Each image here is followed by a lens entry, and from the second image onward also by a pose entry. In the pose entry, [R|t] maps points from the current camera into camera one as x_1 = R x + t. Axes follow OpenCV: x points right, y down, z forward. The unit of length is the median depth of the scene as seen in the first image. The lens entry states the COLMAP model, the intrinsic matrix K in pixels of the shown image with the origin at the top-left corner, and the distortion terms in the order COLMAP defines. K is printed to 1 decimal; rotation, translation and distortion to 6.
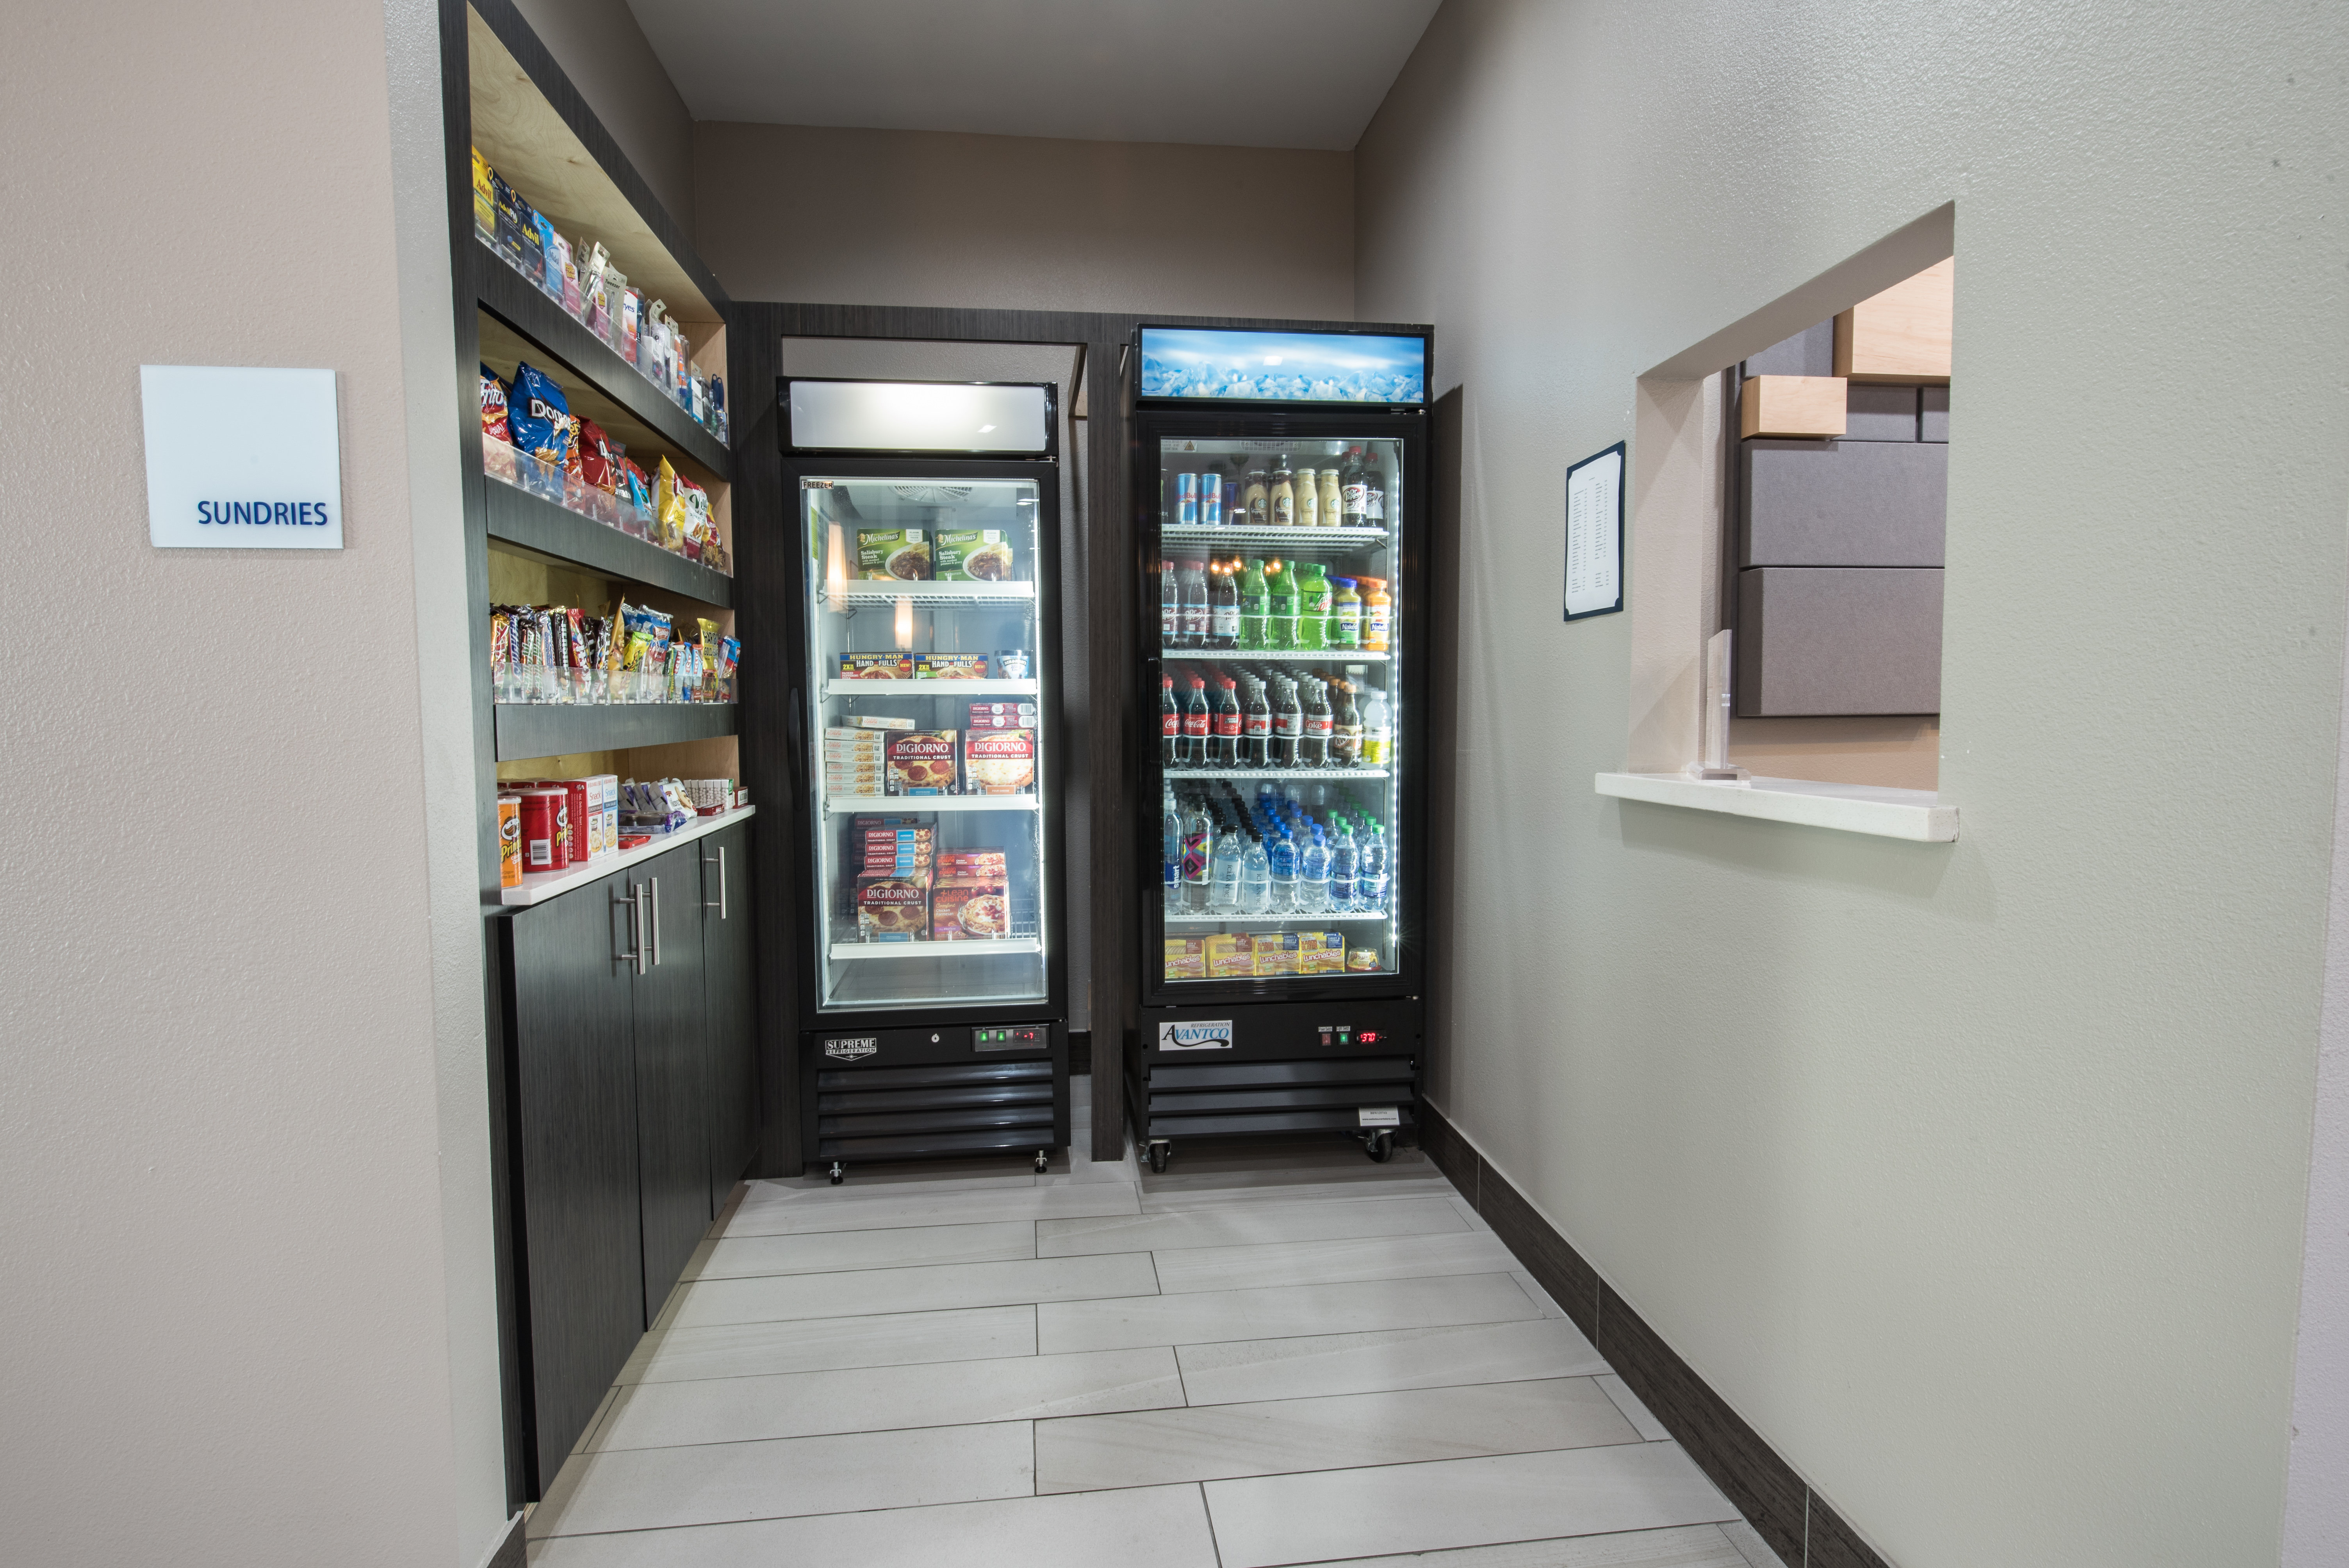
lens RADIAL K [[1171.6, 0, 1174.5], [0, 1171.6, 784.0], [0, 0, 1]] dist [-0.001558, -0.001572]
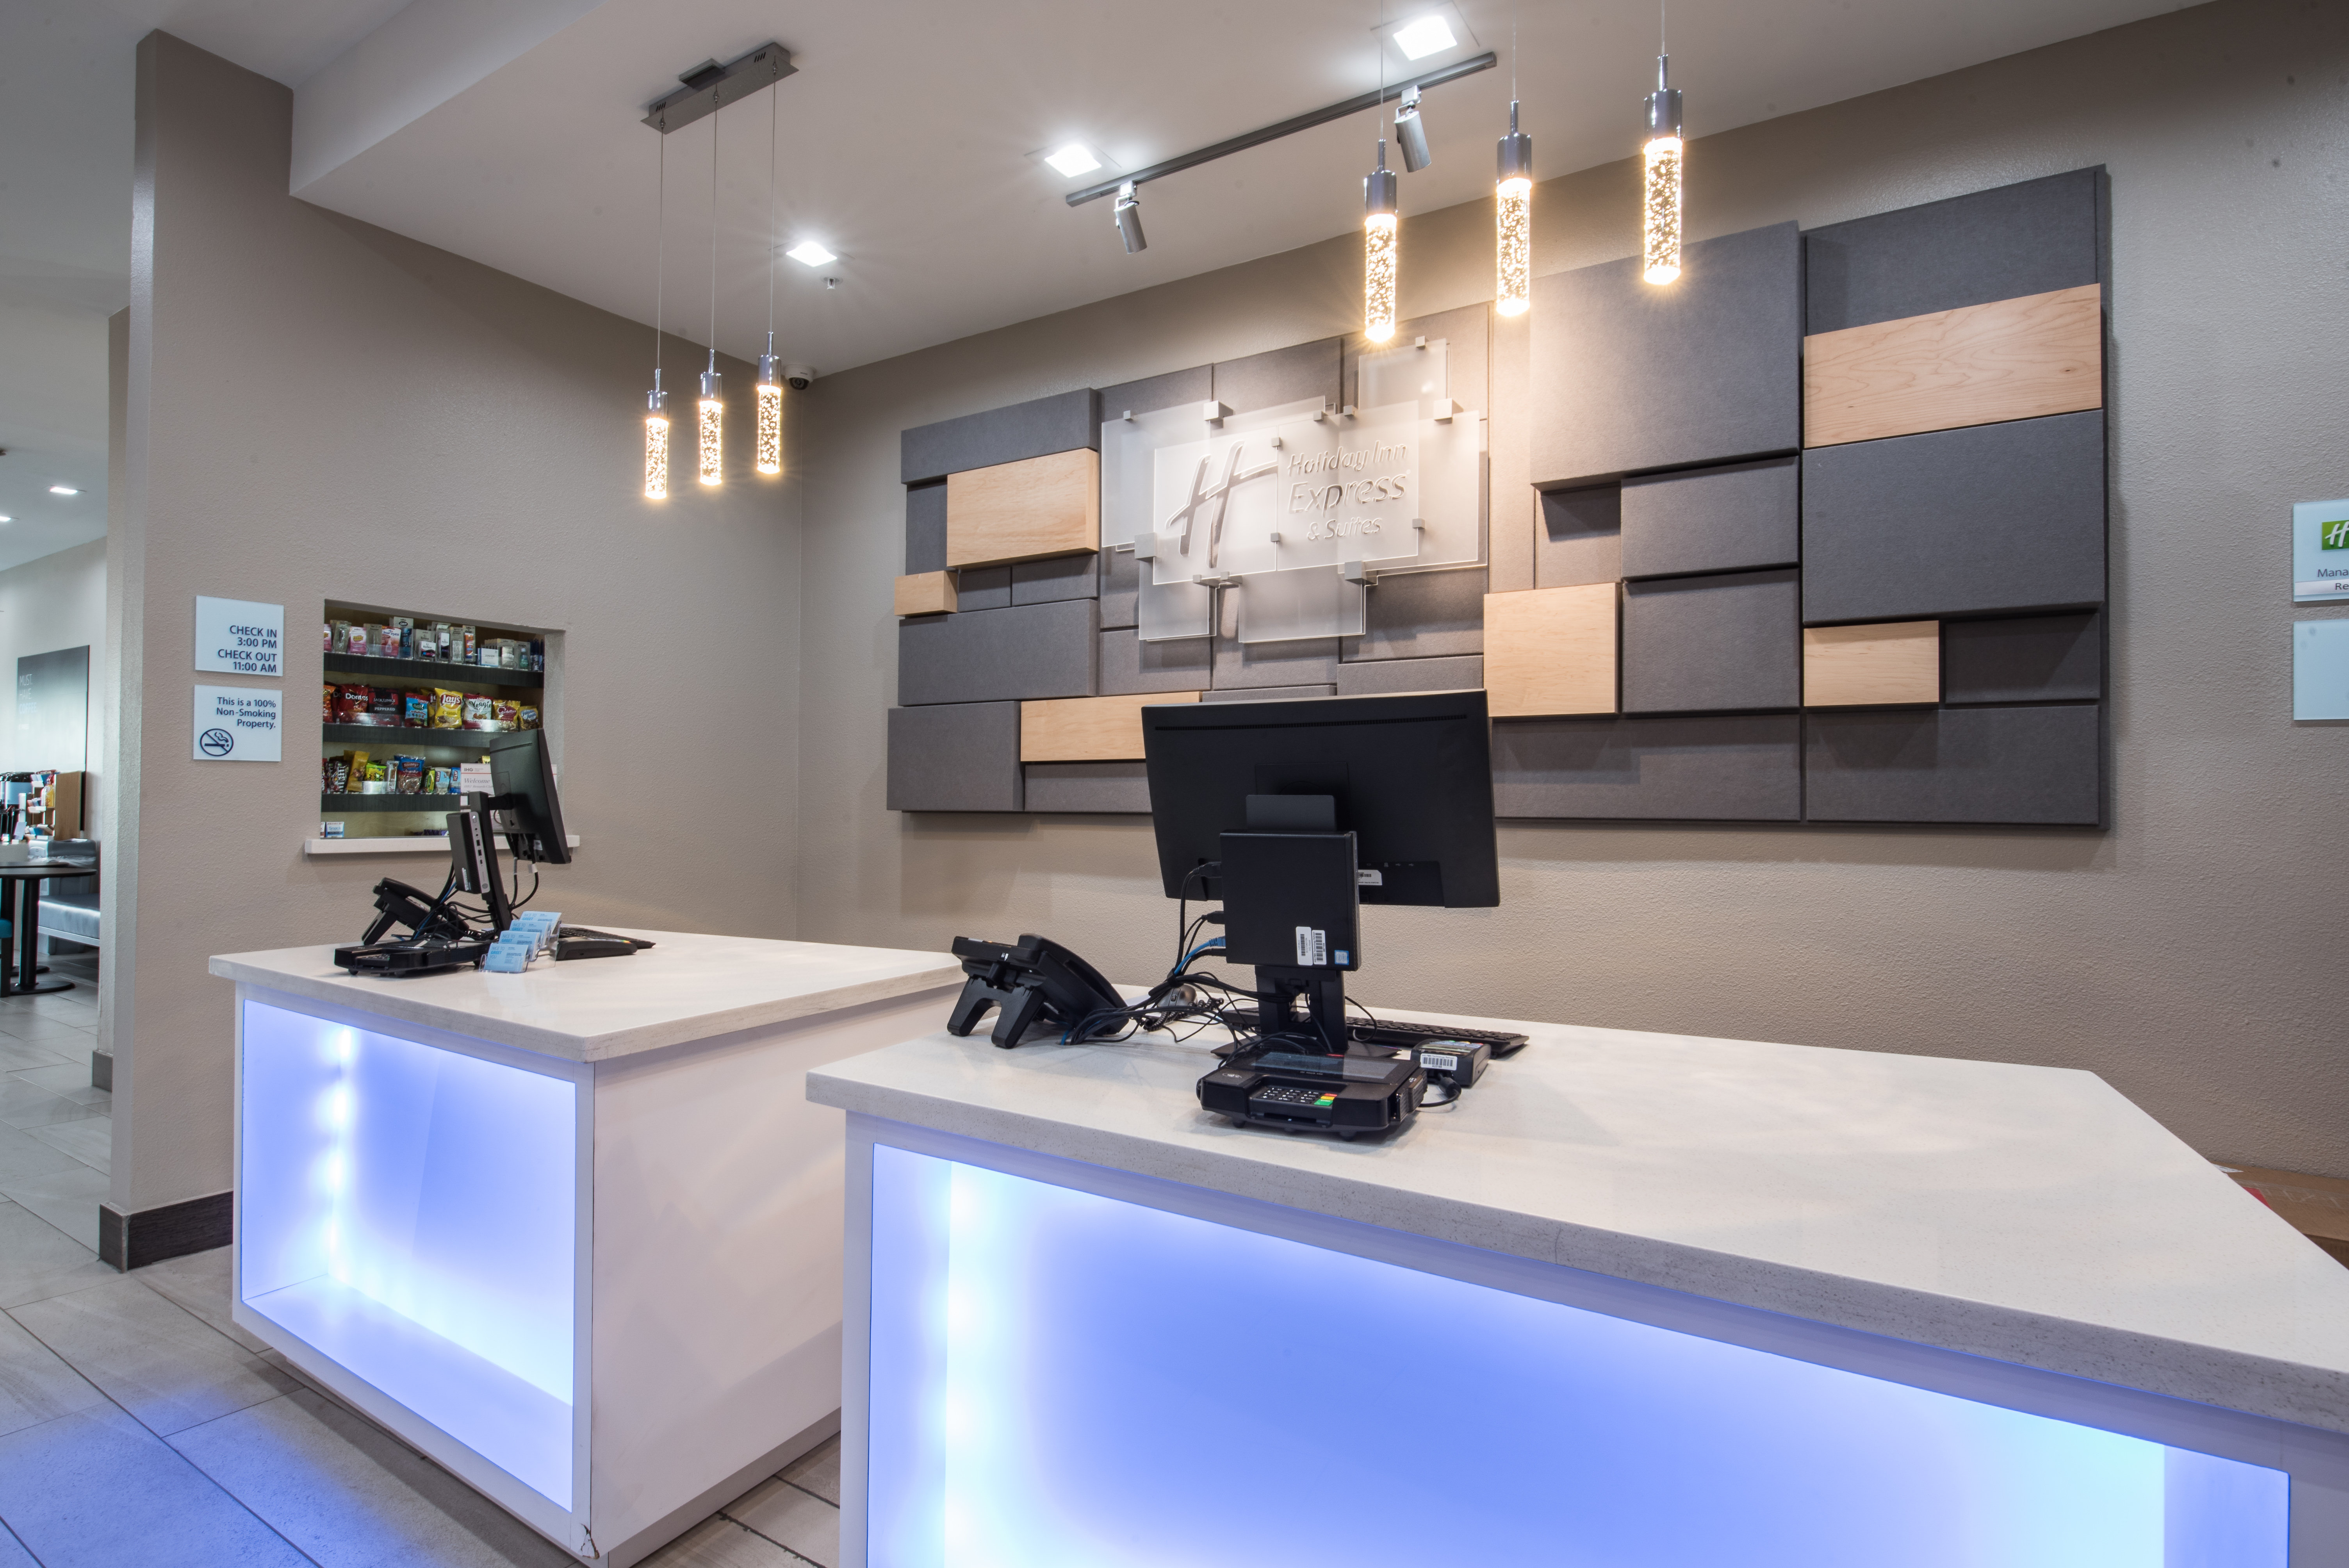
lens RADIAL K [[1171.6, 0, 1174.5], [0, 1171.6, 784.0], [0, 0, 1]] dist [-0.001558, -0.001572]
pose [[0.774023, 0.001751, -0.633155, 1.678217], [-0.052966, 0.996670, -0.061994, -0.018375], [0.630938, 0.081521, 0.771539, 0.107813]]
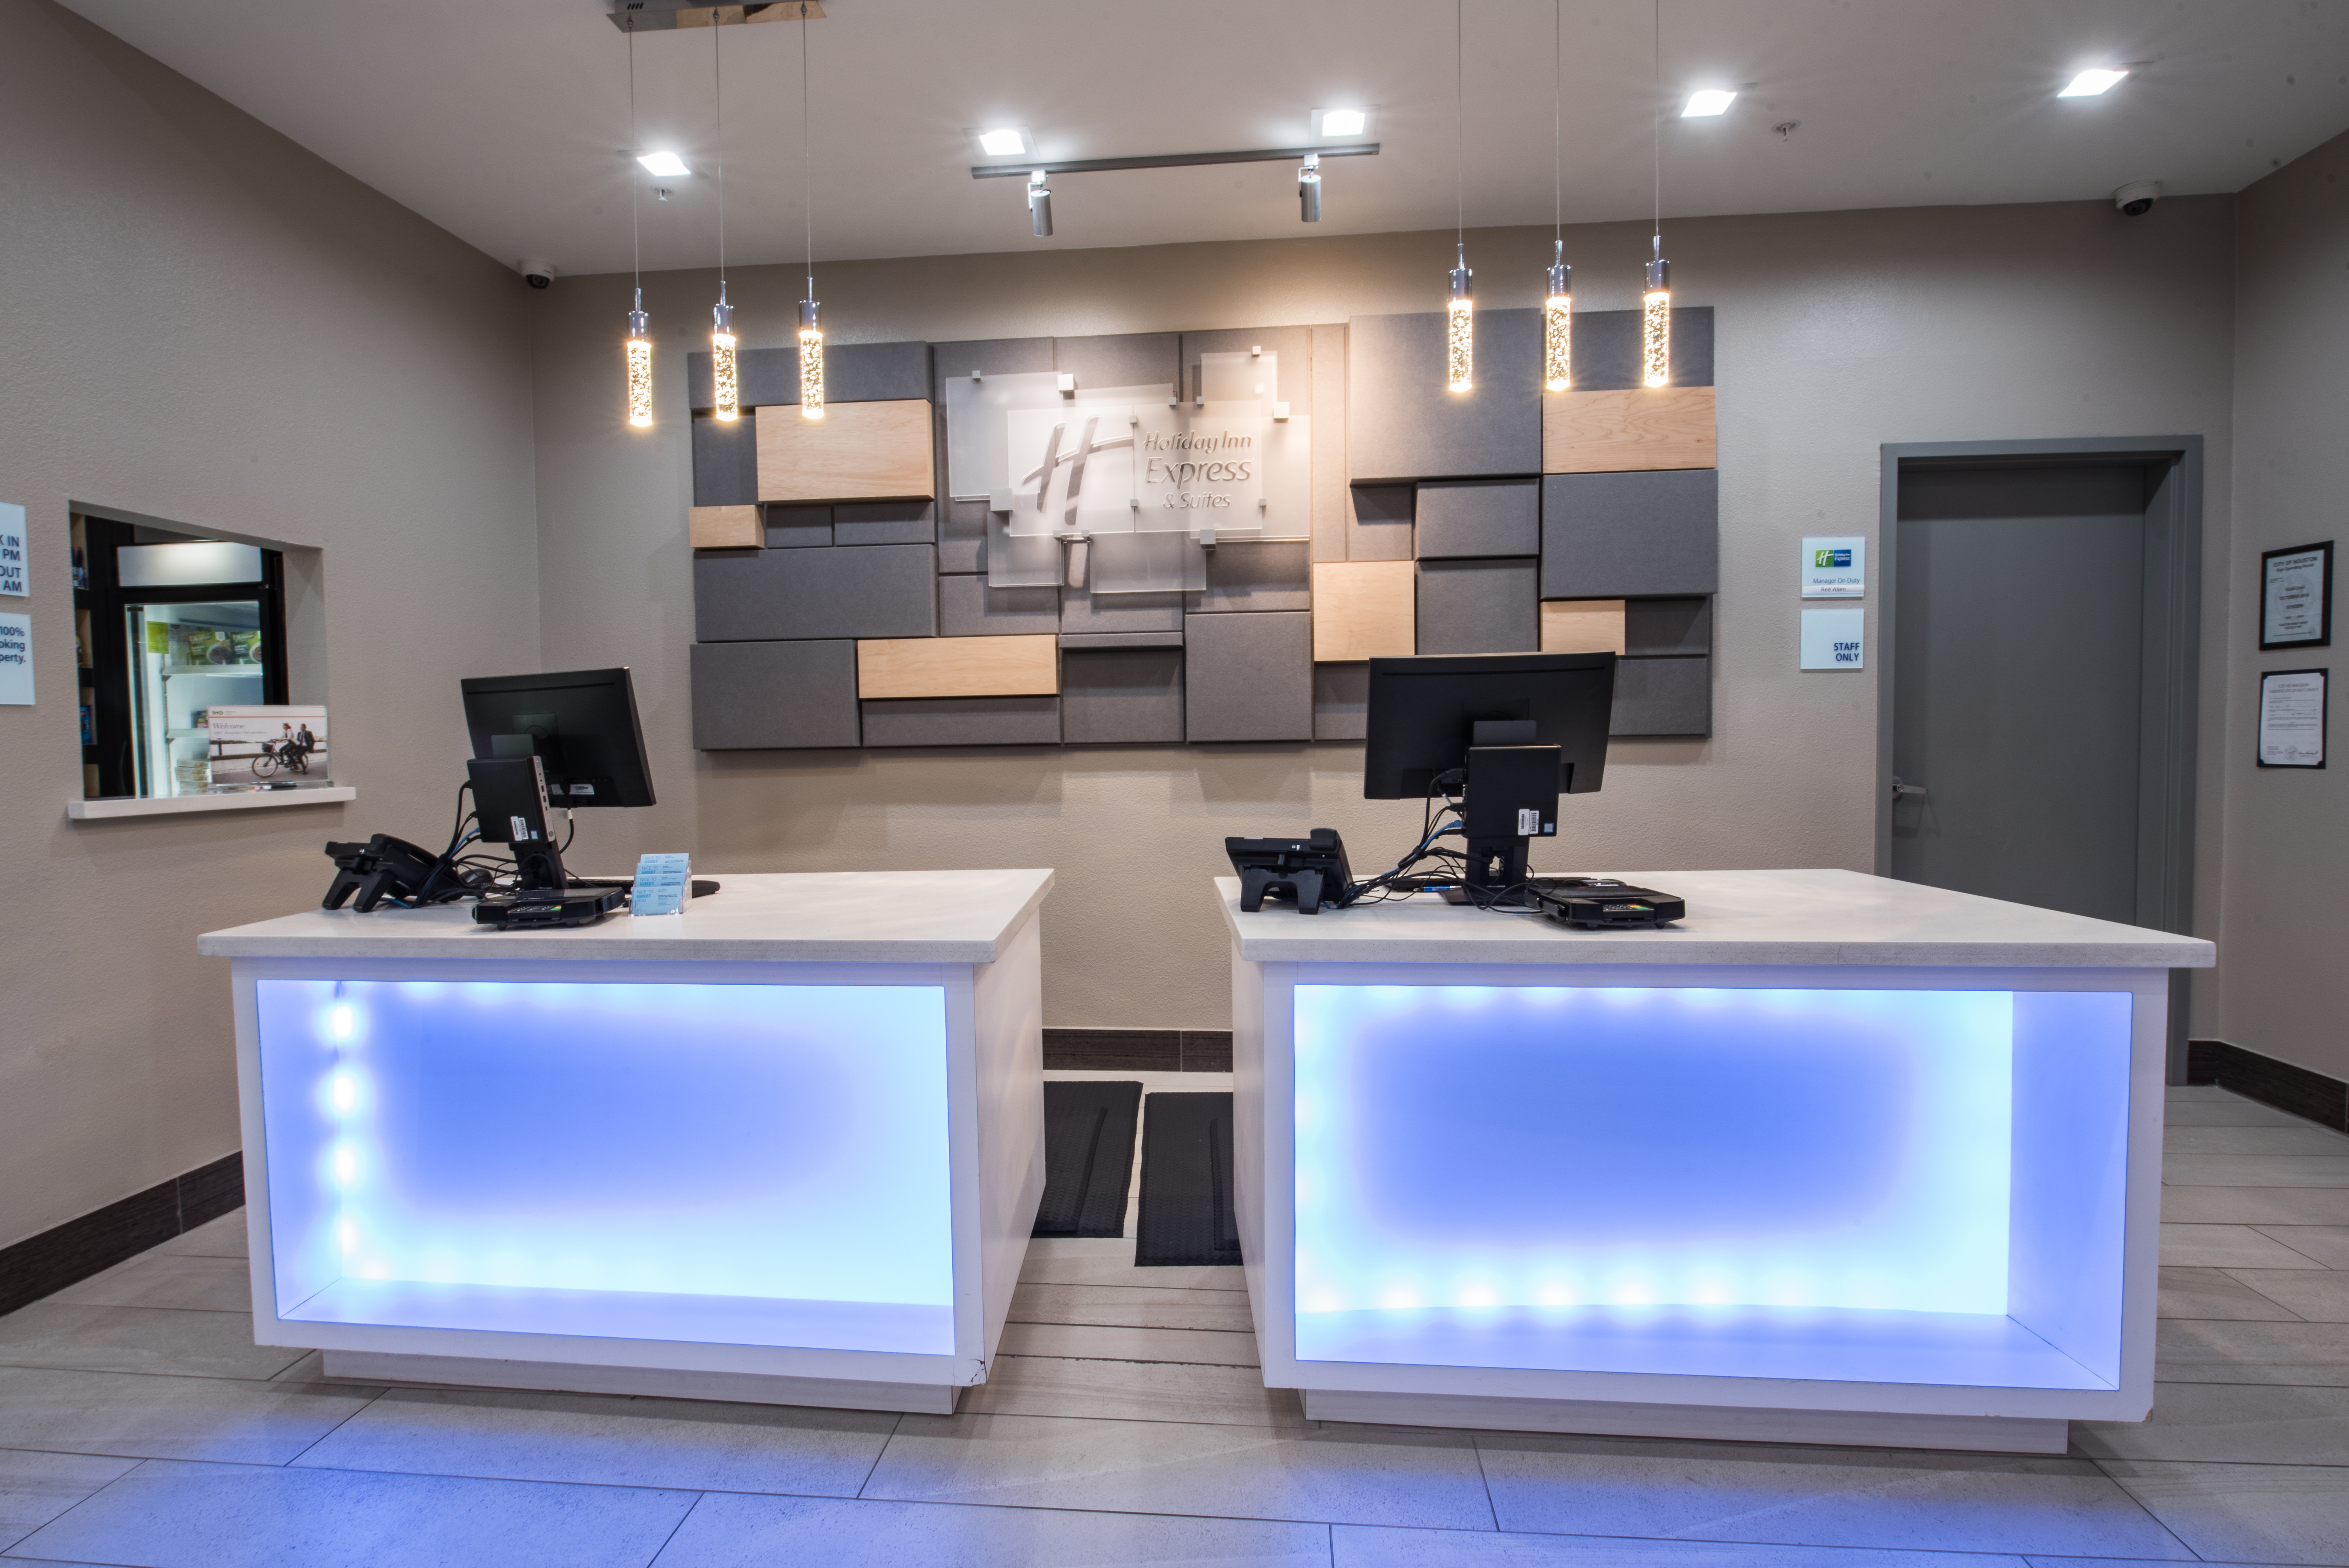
lens RADIAL K [[1144.7, 0, 1178.1], [0, 1144.7, 782.8], [0, 0, 1]] dist [-0.002533, -0.001779]
pose [[0.977606, 0.000918, -0.210444, 1.349267], [-0.004926, 0.999816, -0.018520, 0.005709], [0.210388, 0.019142, 0.977431, -0.217022]]
